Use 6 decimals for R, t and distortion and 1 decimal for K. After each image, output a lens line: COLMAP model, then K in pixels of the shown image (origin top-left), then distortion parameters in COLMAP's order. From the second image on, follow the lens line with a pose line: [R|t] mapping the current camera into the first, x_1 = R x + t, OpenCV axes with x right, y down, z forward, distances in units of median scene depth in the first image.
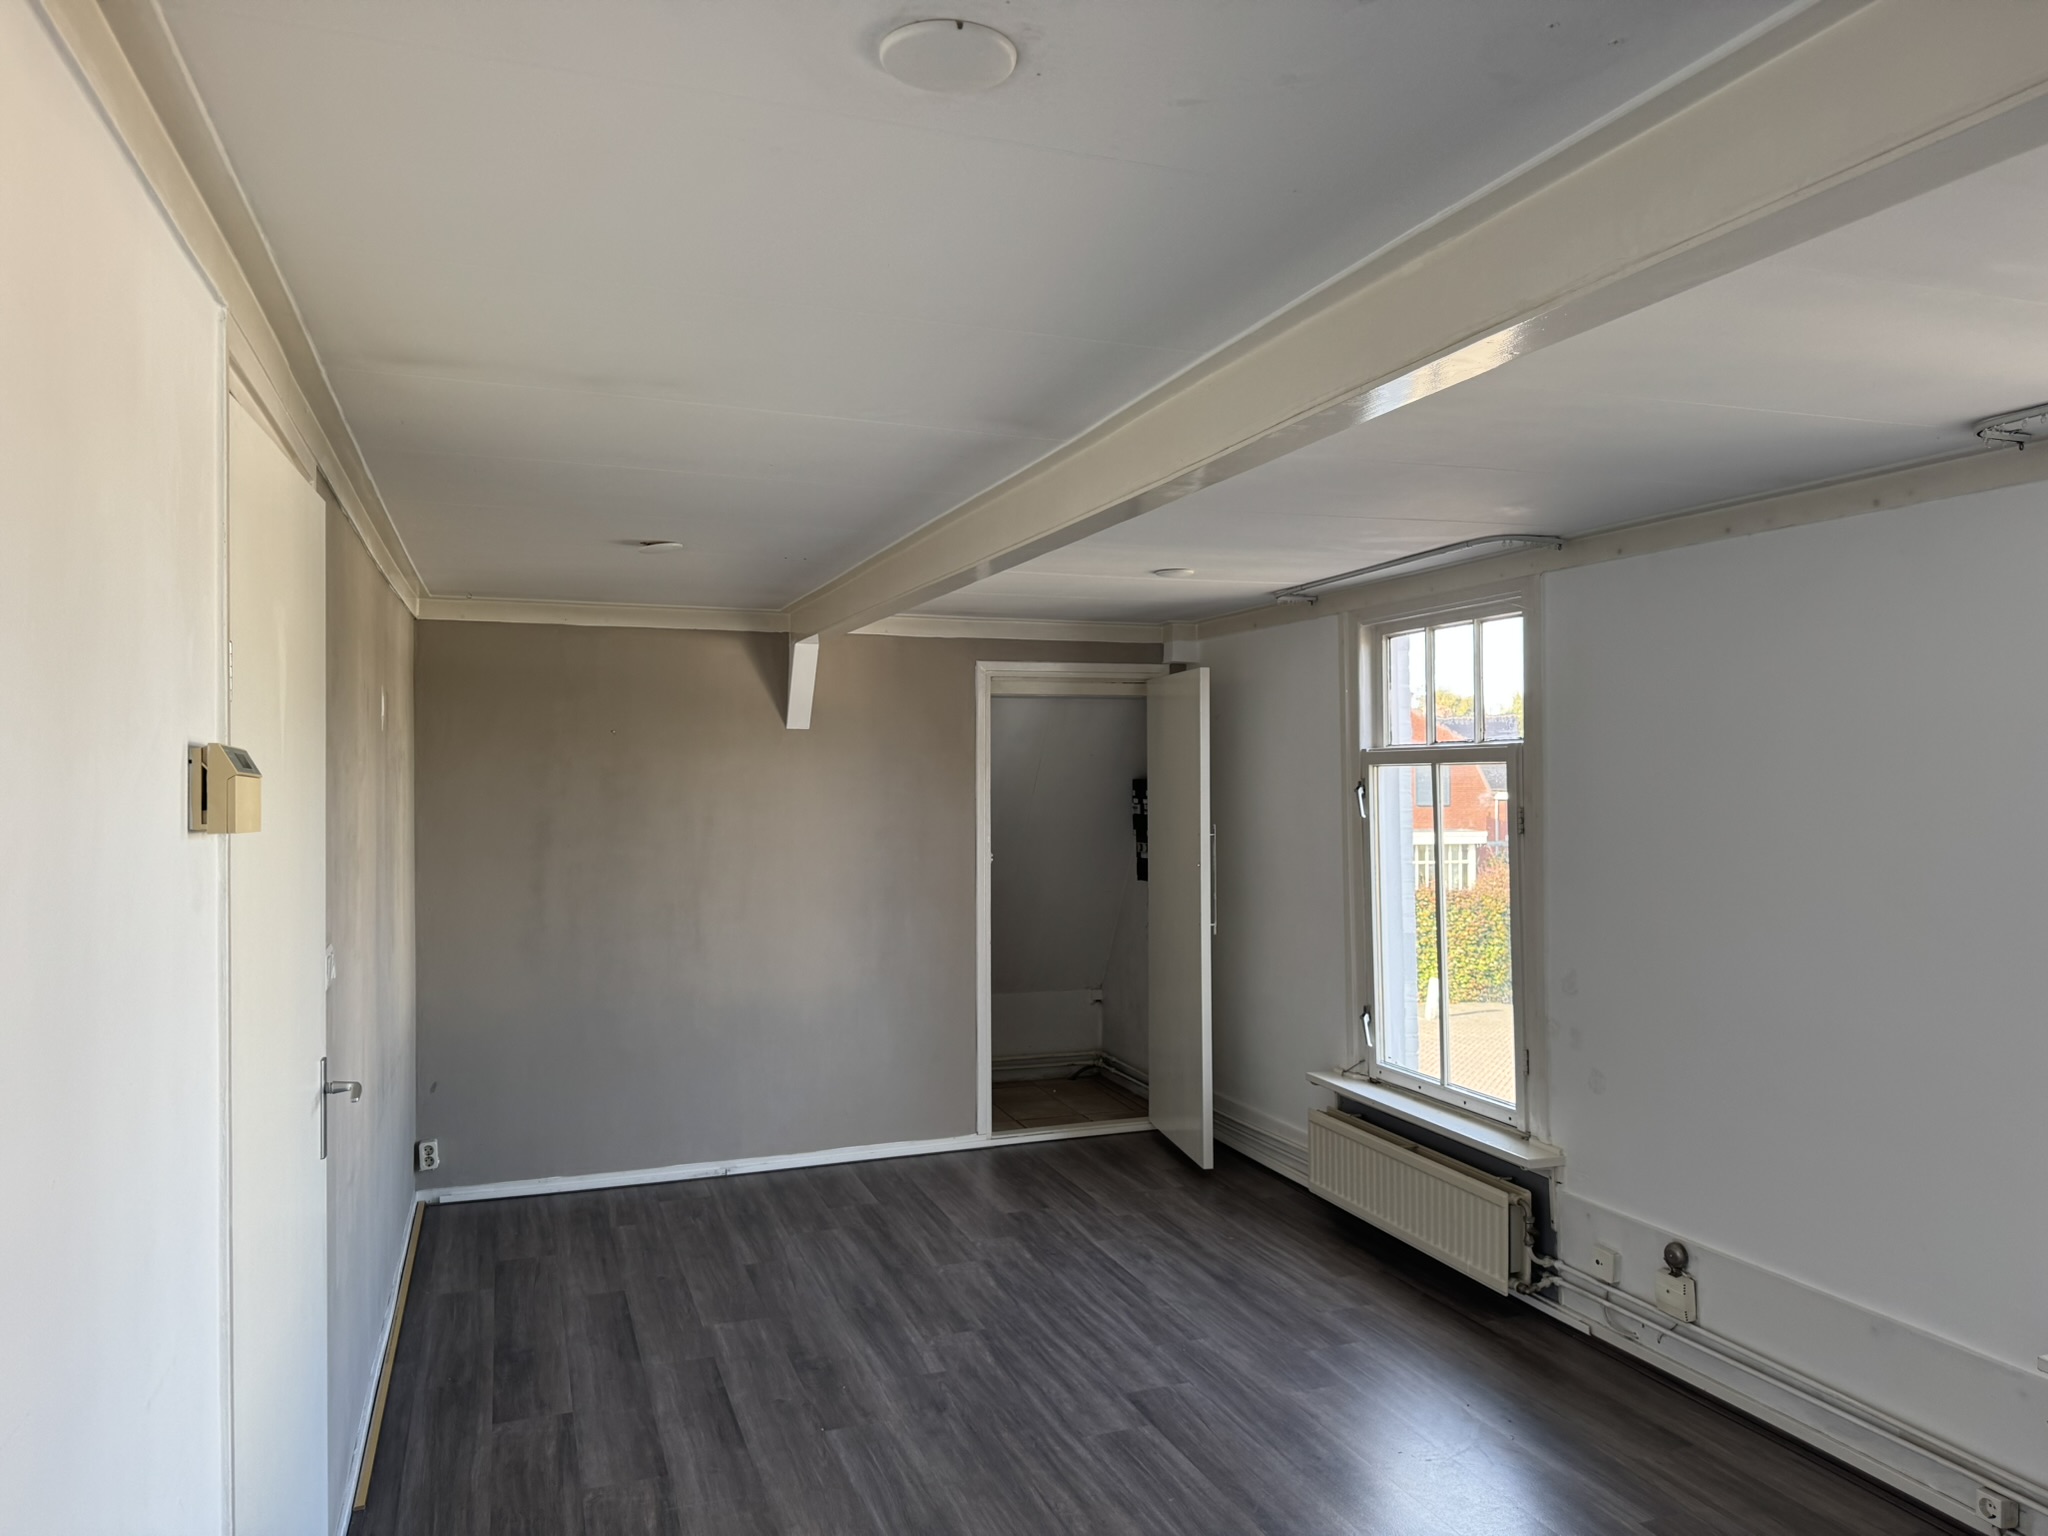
lens RADIAL K [[1496.0, 0, 1029.8], [0, 1496.0, 770.7], [0, 0, 1]] dist [0.087199, -0.089771]
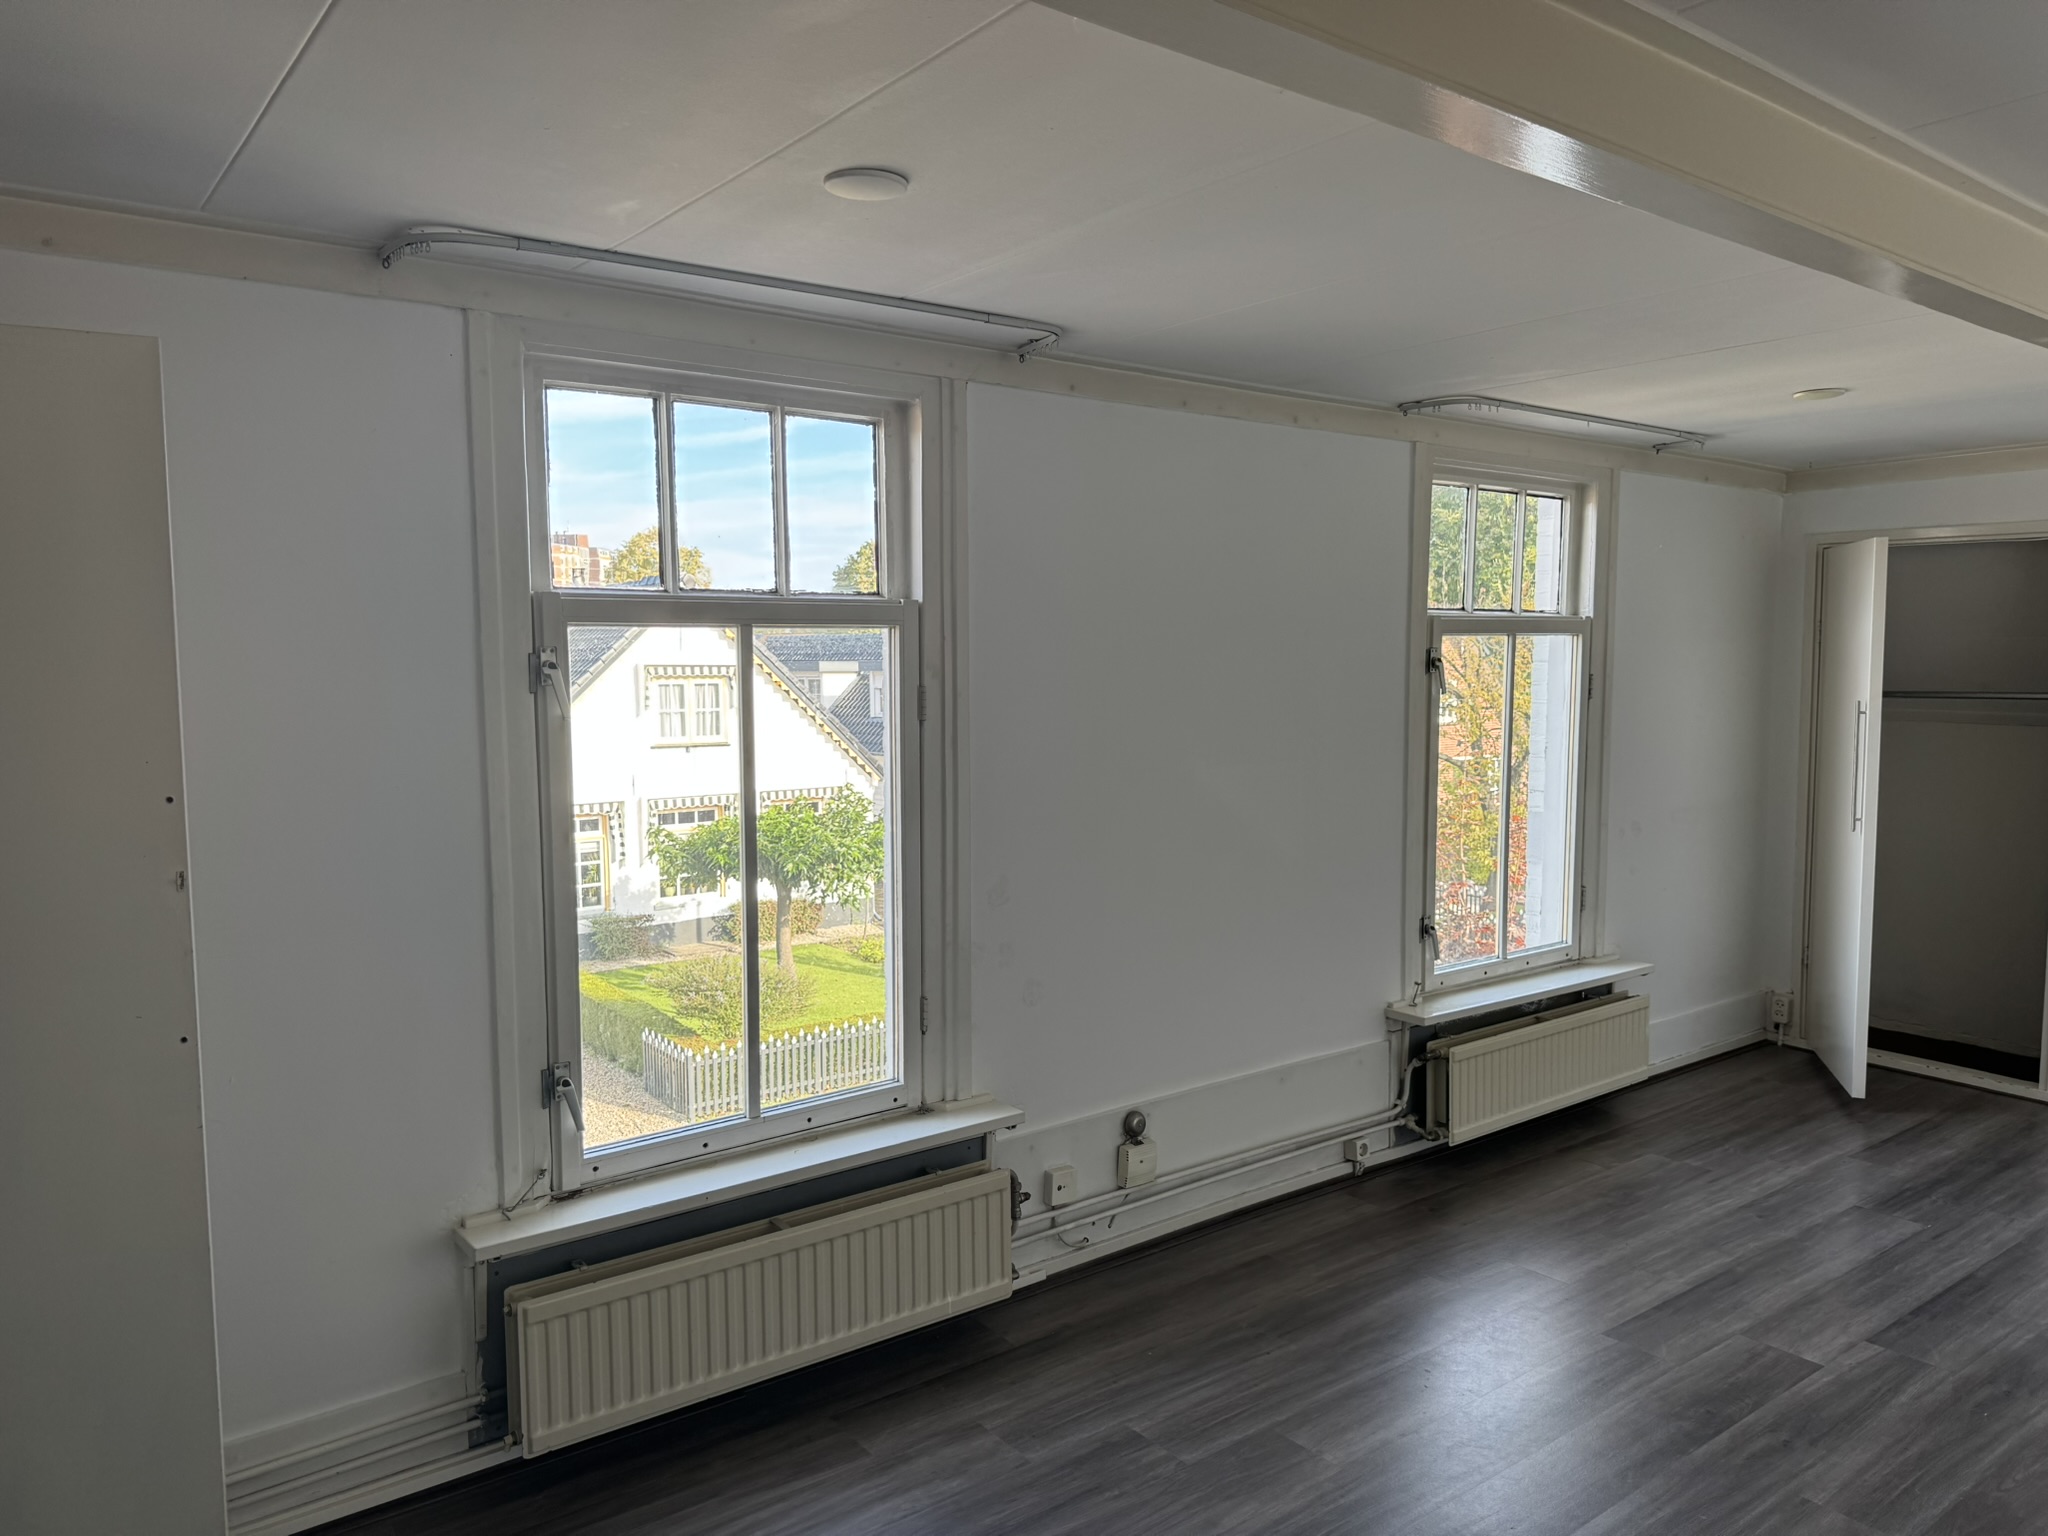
lens RADIAL K [[1496.0, 0, 1036.4], [0, 1496.0, 764.3], [0, 0, 1]] dist [0.087199, -0.089771]
pose [[-0.326327, -0.080777, 0.941799, -0.436611], [-0.006808, 0.996517, 0.083111, 0.000073], [-0.945232, 0.020709, -0.325741, 1.294234]]
